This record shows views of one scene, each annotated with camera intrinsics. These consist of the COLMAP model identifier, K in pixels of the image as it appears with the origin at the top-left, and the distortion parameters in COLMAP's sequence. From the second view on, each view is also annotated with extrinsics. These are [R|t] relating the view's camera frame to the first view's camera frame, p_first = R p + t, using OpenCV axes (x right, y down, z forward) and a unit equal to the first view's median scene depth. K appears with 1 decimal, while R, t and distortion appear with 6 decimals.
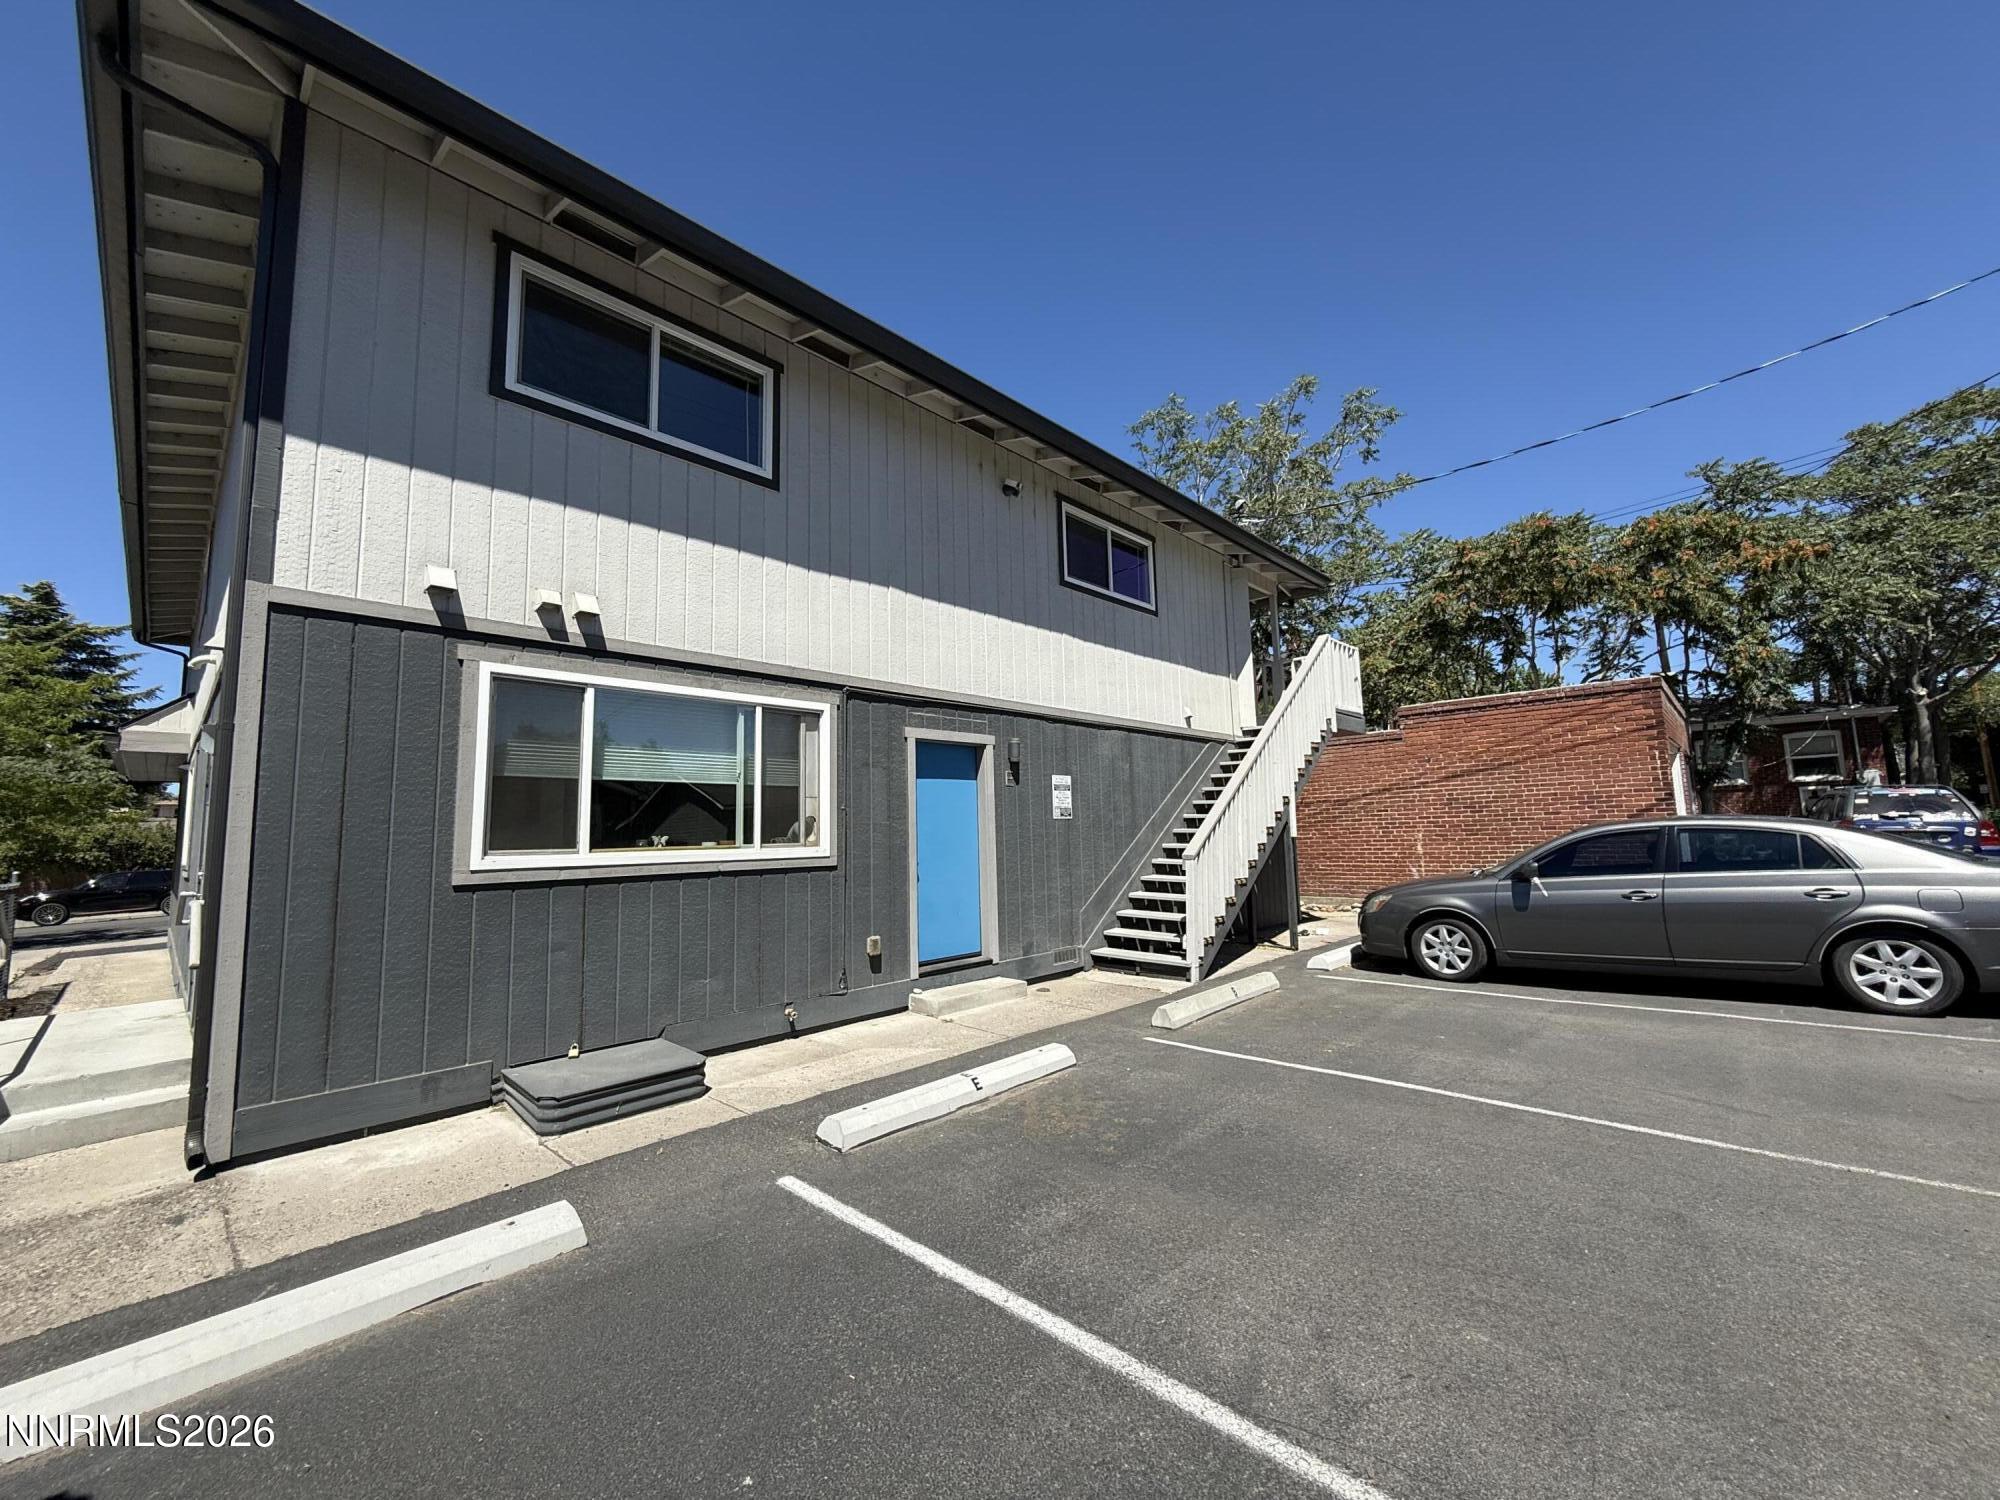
lens RADIAL K [[795.0, 0, 1000.0], [0, 795.0, 750.0], [0, 0, 1]] dist [0.000201, -0.000541]
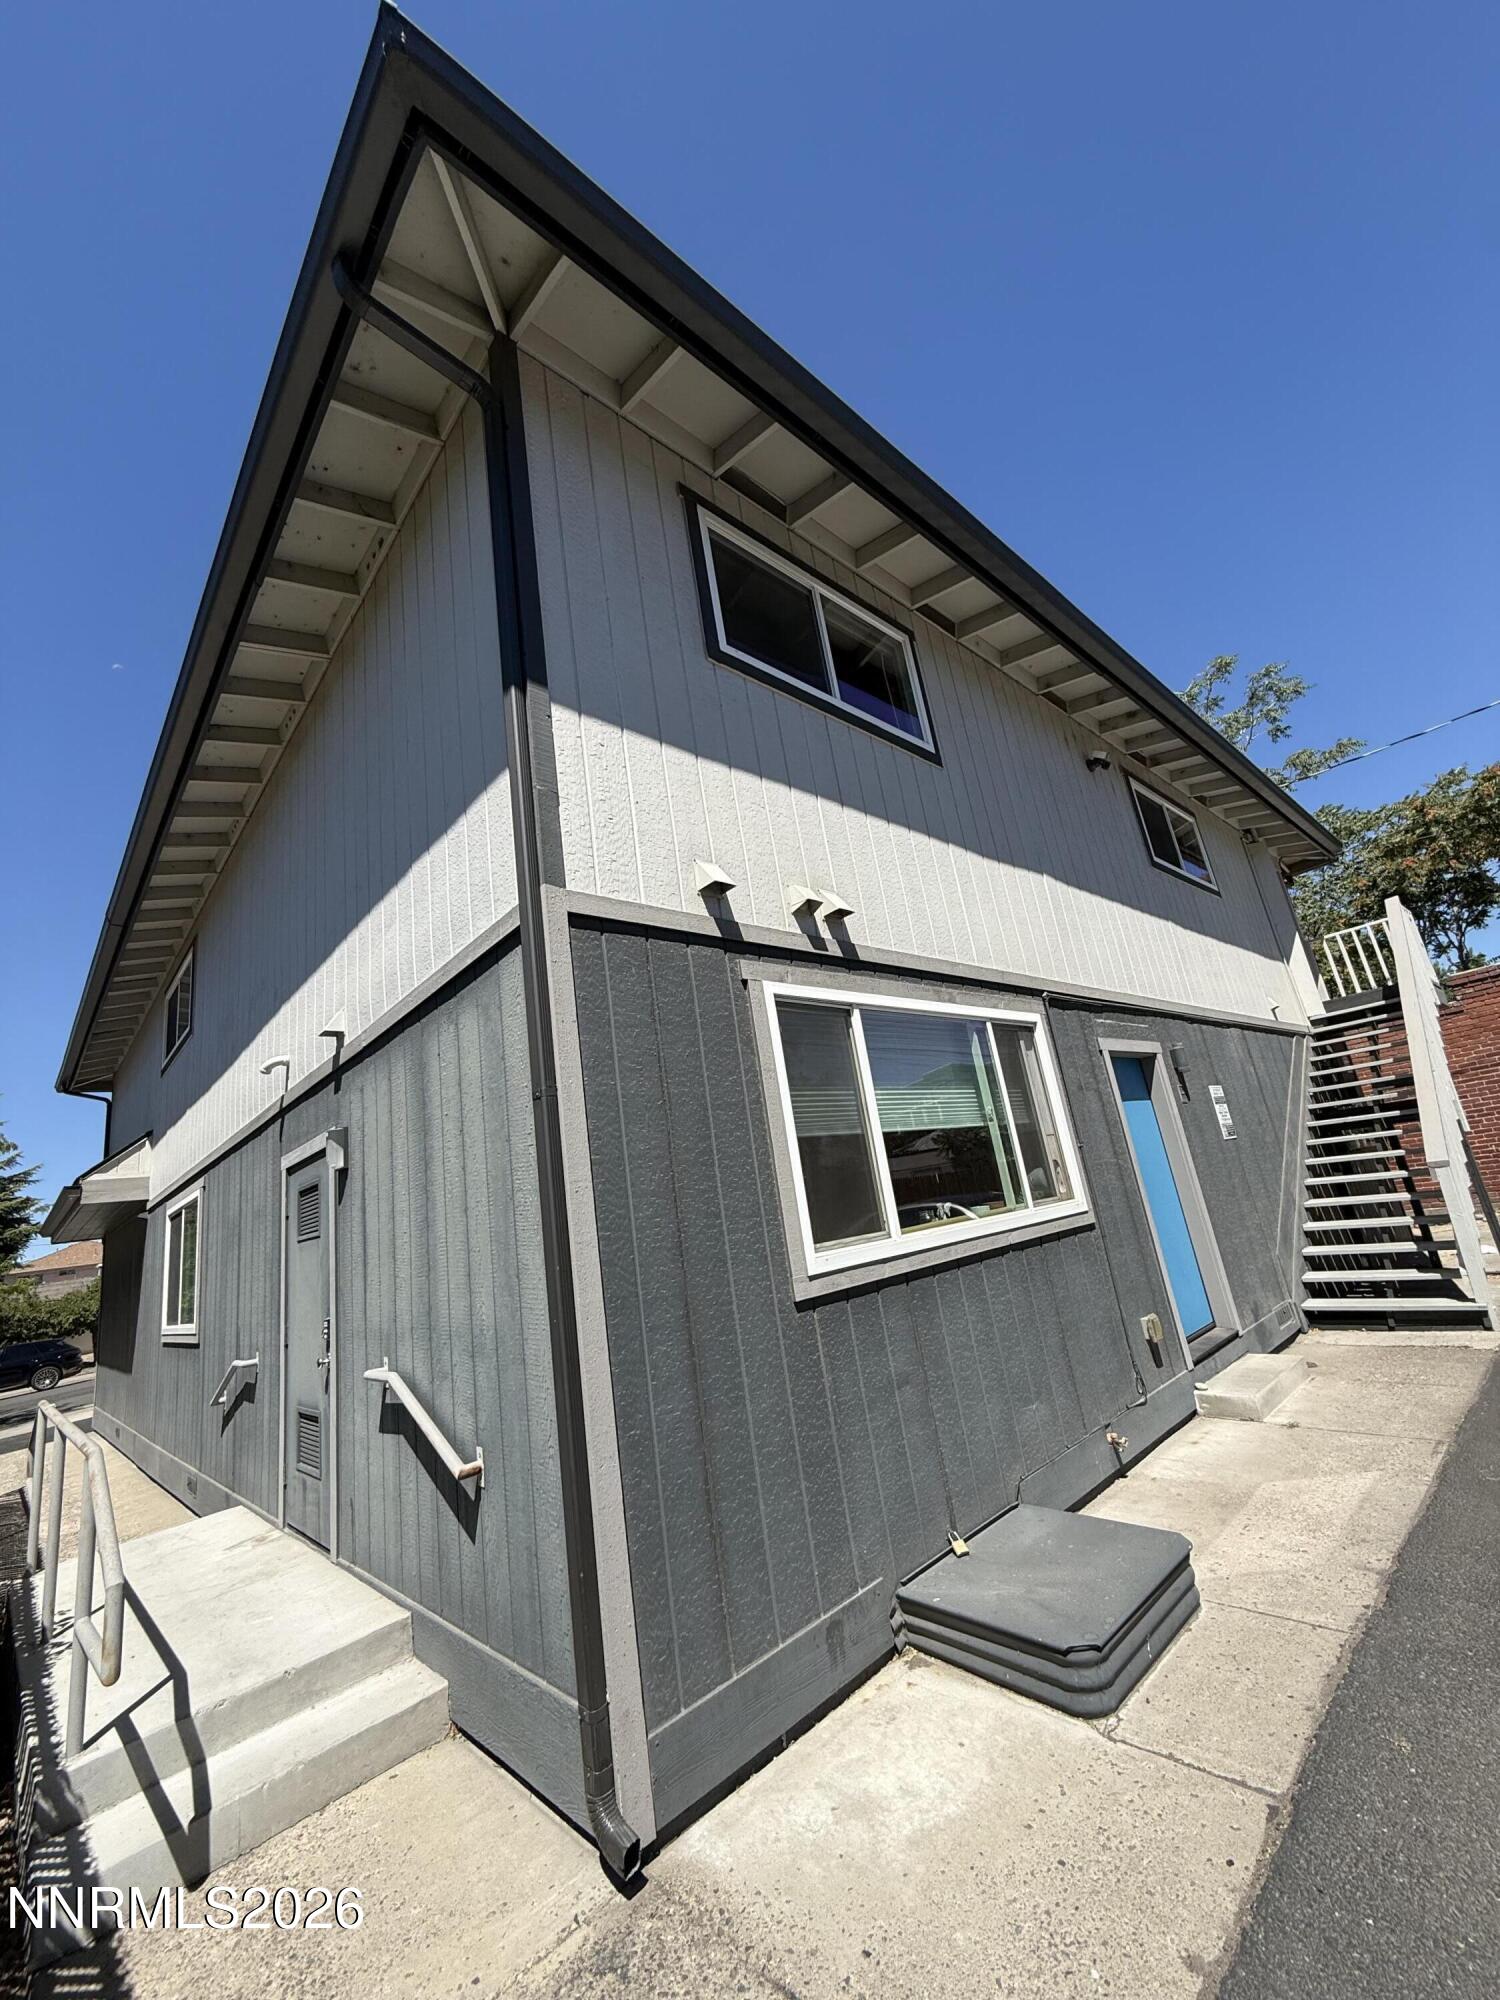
lens RADIAL K [[795.0, 0, 748.5], [0, 795.0, 992.6], [0, 0, 1]] dist [0.000201, -0.000541]
pose [[0.989783, -0.136198, -0.042194, -0.586610], [0.127865, 0.978797, -0.160023, 0.013657], [0.063095, 0.152993, 0.986211, 0.254712]]
